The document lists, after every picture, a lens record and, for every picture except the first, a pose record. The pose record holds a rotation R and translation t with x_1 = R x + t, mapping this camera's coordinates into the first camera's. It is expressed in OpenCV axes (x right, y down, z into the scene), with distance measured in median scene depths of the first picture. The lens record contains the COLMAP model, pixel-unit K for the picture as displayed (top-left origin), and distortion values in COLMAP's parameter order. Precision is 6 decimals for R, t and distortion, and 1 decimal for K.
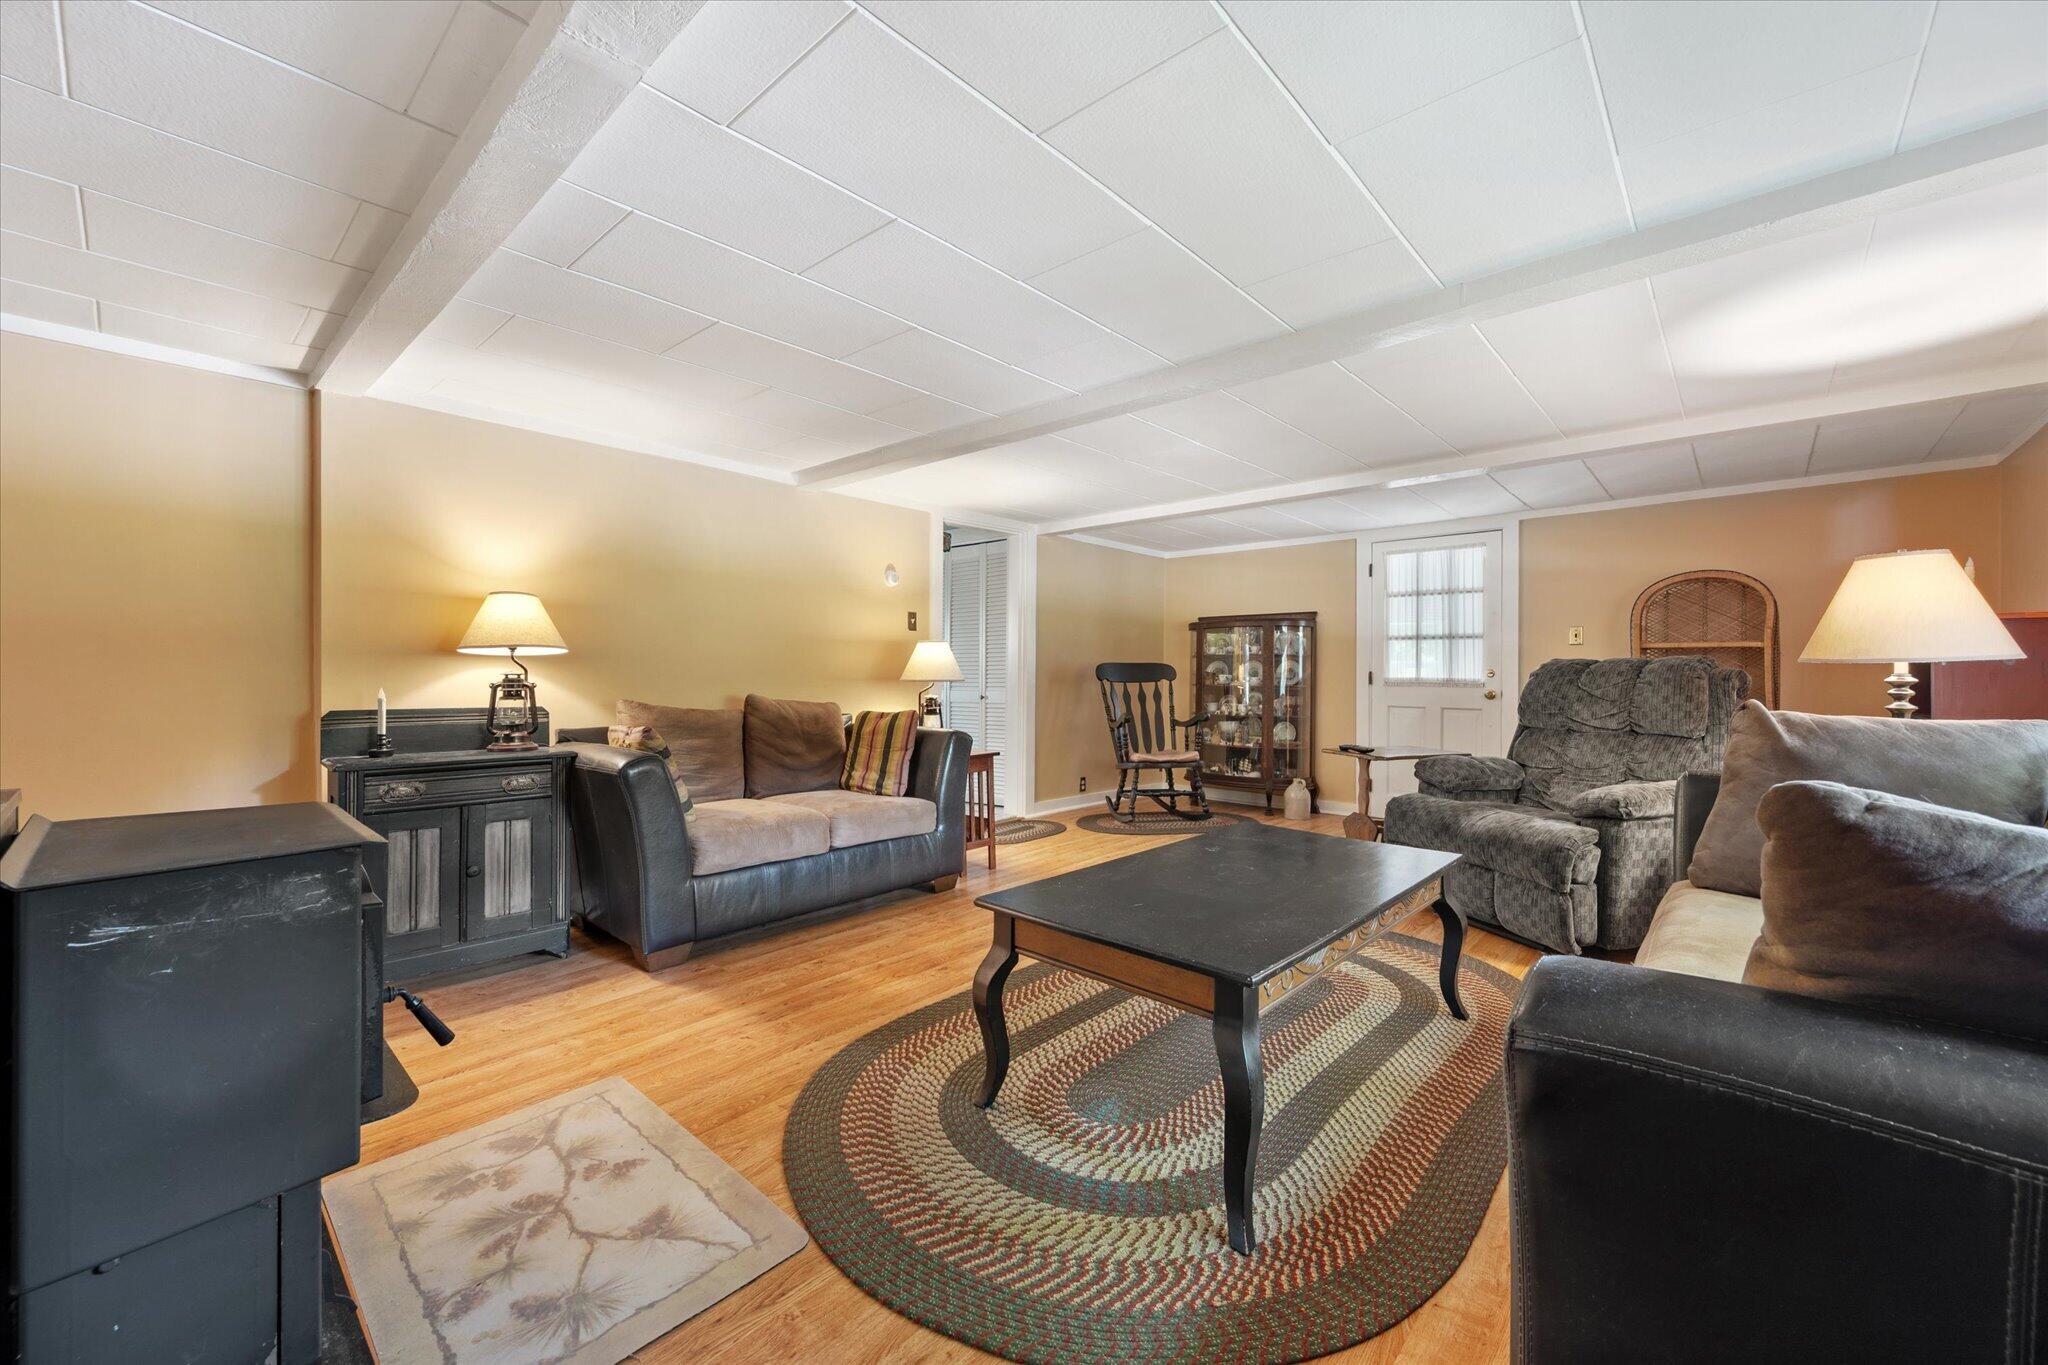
lens RADIAL K [[821.8, 0, 1027.0], [0, 821.8, 671.8], [0, 0, 1]] dist [-0.001832, -0.000101]
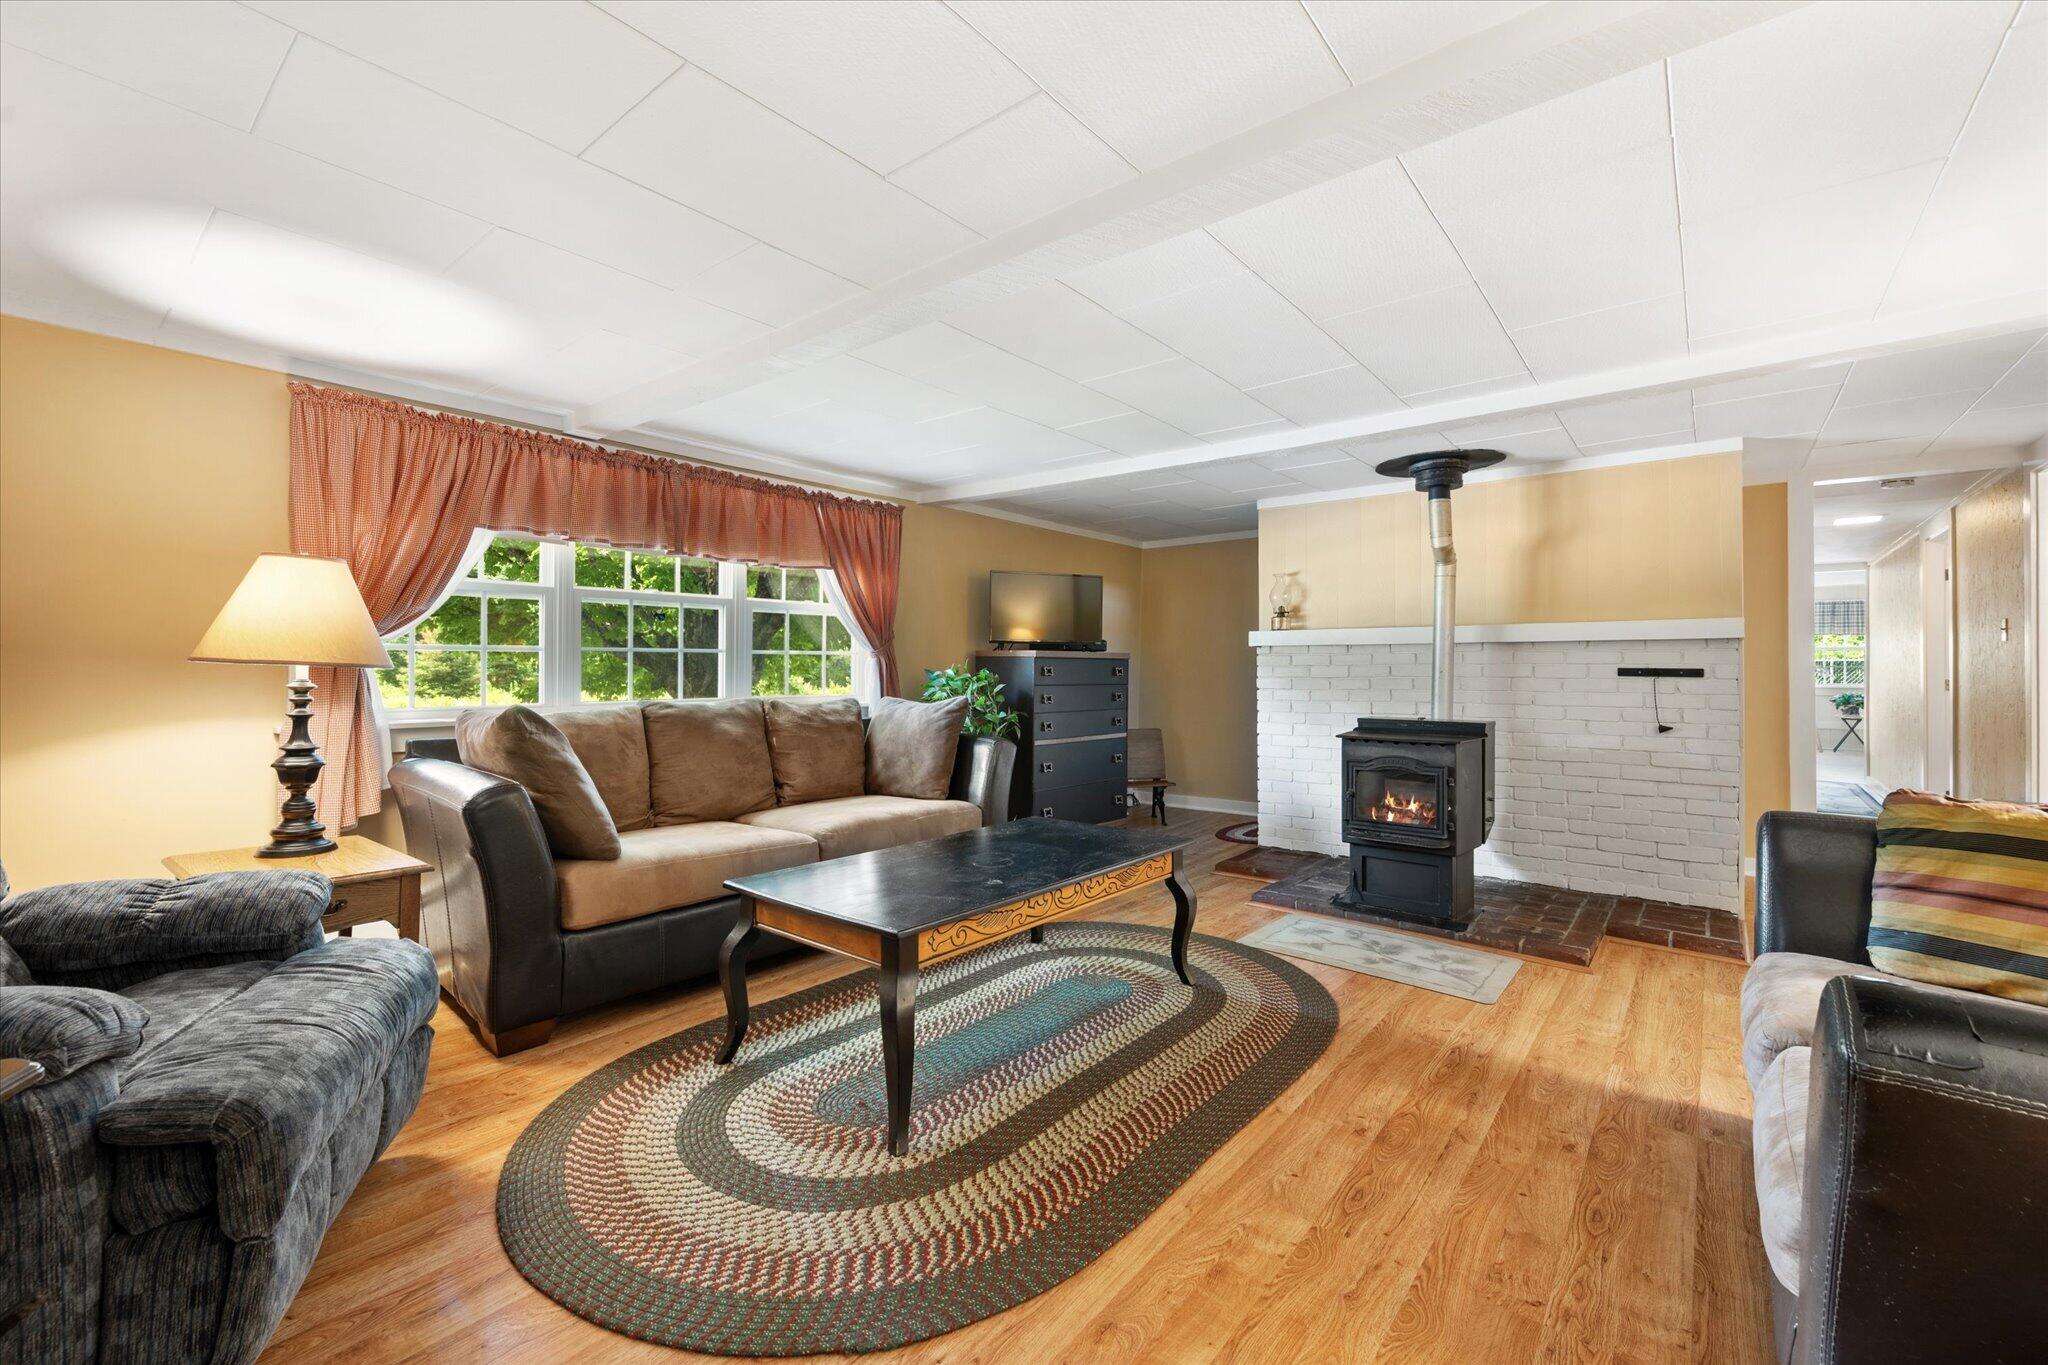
lens RADIAL K [[821.8, 0, 1019.1], [0, 821.8, 669.6], [0, 0, 1]] dist [-0.001832, -0.000101]
pose [[-0.999458, -0.007888, -0.031953, 0.259720], [-0.008019, 0.999960, 0.003968, -0.022098], [0.031921, 0.004222, -0.999481, 2.136193]]
